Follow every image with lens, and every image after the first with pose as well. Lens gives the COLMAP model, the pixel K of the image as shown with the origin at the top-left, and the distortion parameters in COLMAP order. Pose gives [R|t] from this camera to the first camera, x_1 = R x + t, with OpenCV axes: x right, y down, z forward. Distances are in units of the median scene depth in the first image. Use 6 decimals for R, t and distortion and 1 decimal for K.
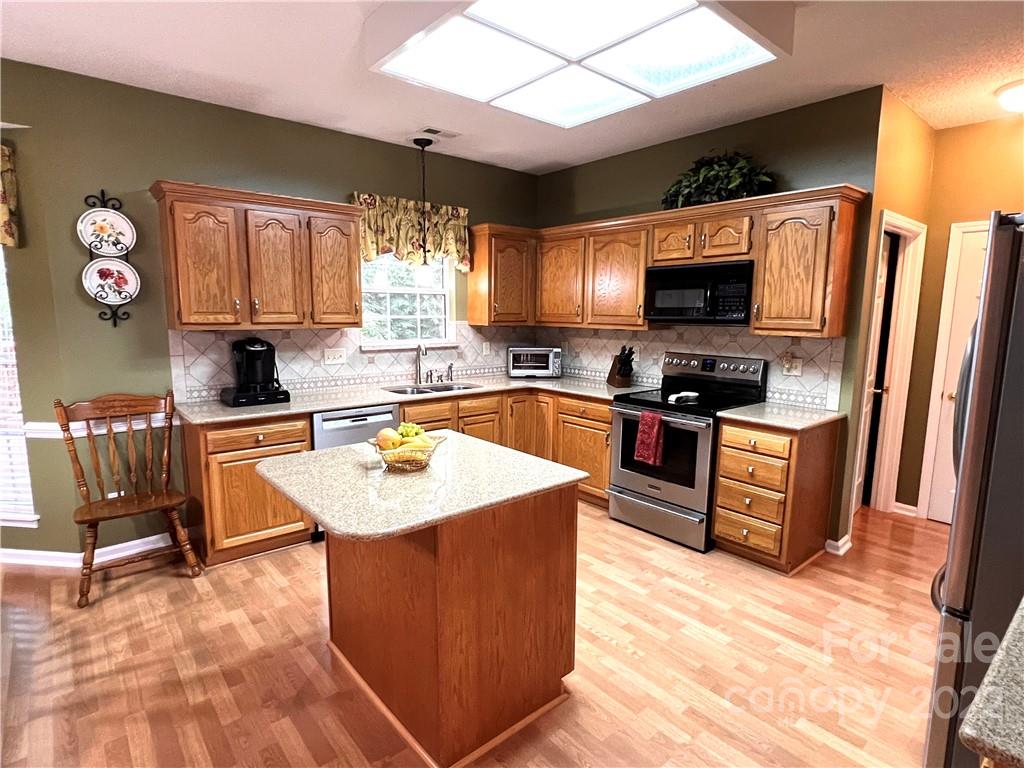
lens RADIAL K [[538.2, 0, 508.5], [0, 538.2, 388.7], [0, 0, 1]] dist [-0.001322, 0.000514]
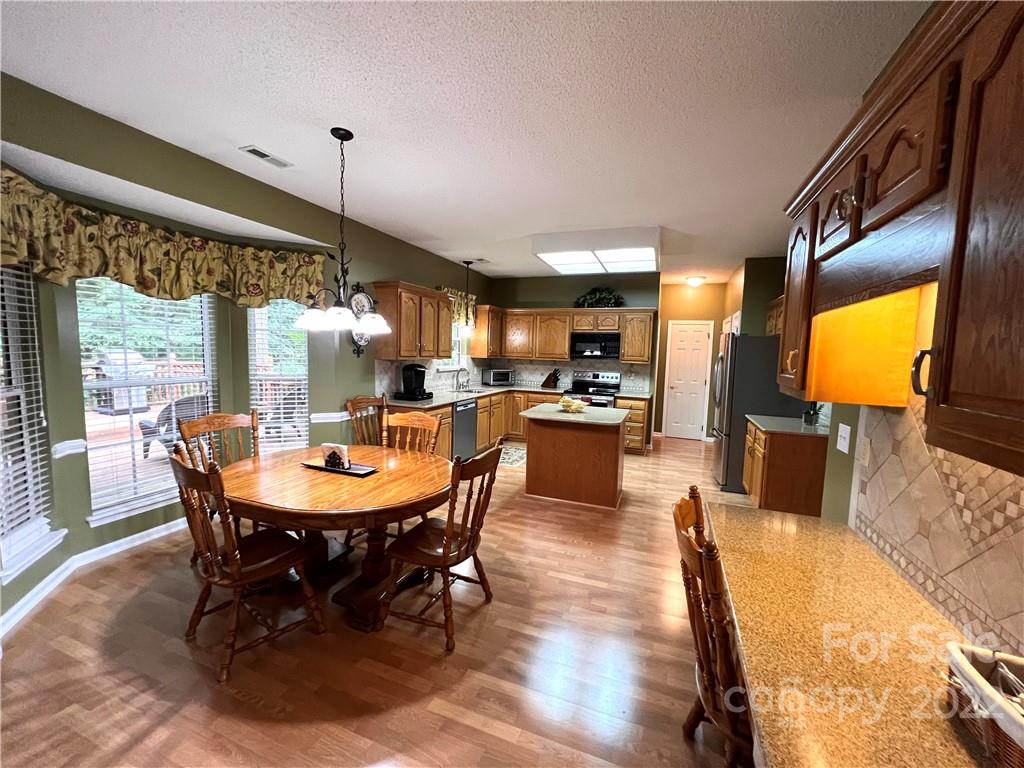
lens RADIAL K [[407.4, 0, 511.6], [0, 407.4, 384.0], [0, 0, 1]] dist [0.002517, 0.000053]
pose [[0.876574, -0.022788, 0.480727, -0.747712], [0.047503, 0.998097, -0.039307, 0.038658], [-0.478916, 0.057292, 0.875989, -0.327034]]
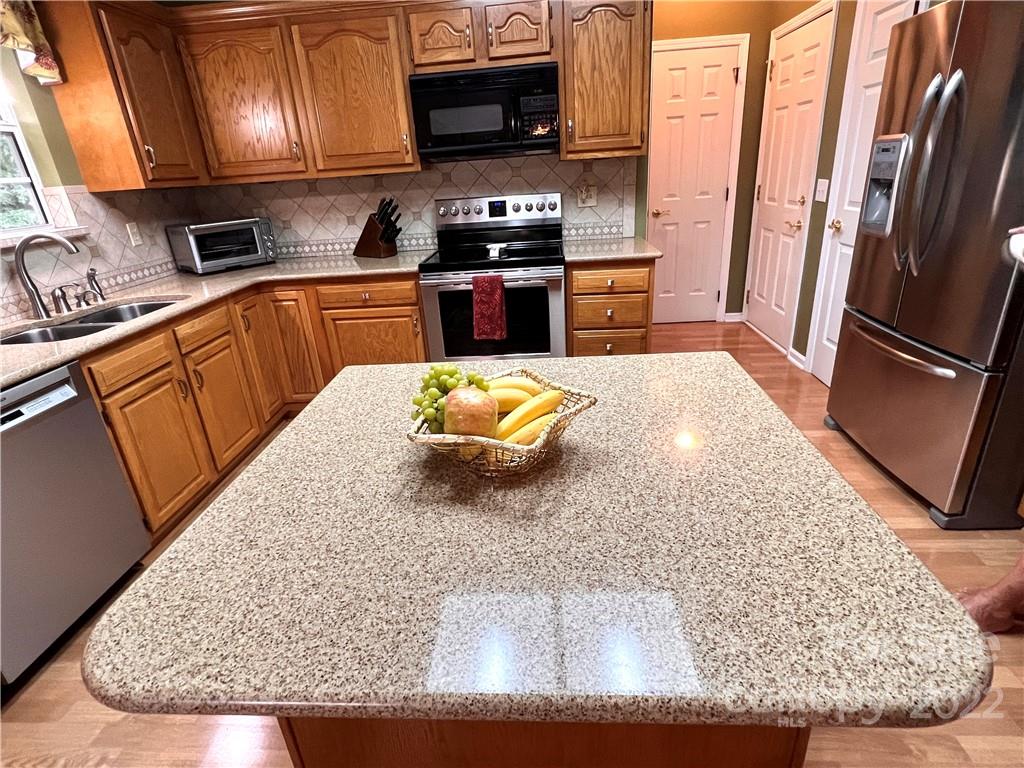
lens RADIAL K [[538.2, 0, 507.5], [0, 538.2, 388.8], [0, 0, 1]] dist [-0.001322, 0.000514]
pose [[0.691676, -0.325657, 0.644617, -0.238981], [0.174409, 0.941467, 0.288482, -0.018017], [-0.700832, -0.087109, 0.707988, 0.363410]]
